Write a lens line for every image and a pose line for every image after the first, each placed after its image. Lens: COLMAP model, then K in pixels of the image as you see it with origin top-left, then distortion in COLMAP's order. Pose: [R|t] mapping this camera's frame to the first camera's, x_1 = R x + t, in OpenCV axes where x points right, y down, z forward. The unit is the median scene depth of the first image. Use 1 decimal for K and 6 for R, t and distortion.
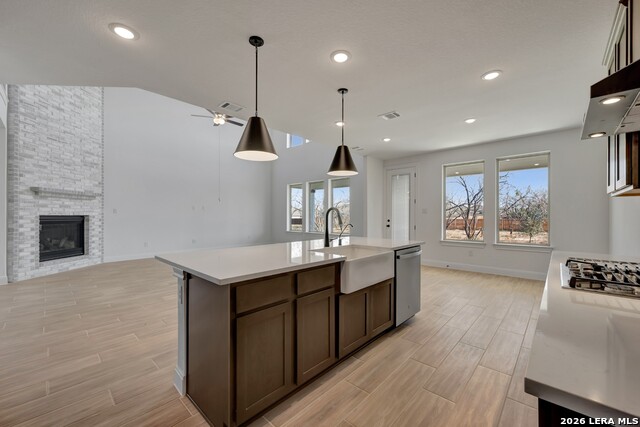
lens RADIAL K [[256.7, 0, 324.2], [0, 256.7, 217.9], [0, 0, 1]] dist [-0.014501, -0.000162]
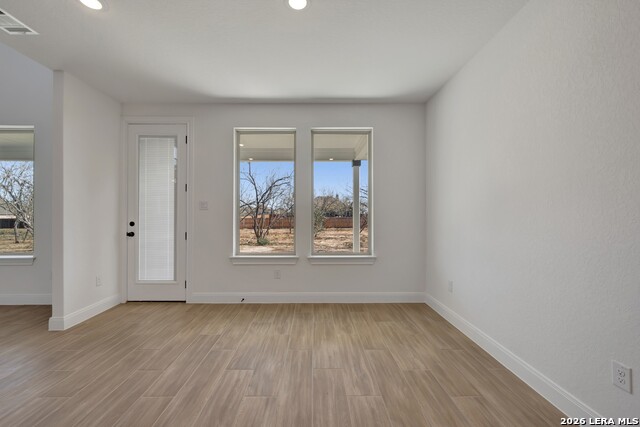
lens RADIAL K [[256.7, 0, 319.4], [0, 256.7, 213.7], [0, 0, 1]] dist [-0.014501, -0.000162]
pose [[0.722445, 0.006652, 0.691396, 0.179837], [0.001748, 0.999933, -0.011448, -0.003004], [-0.691426, 0.009479, 0.722385, 0.400510]]
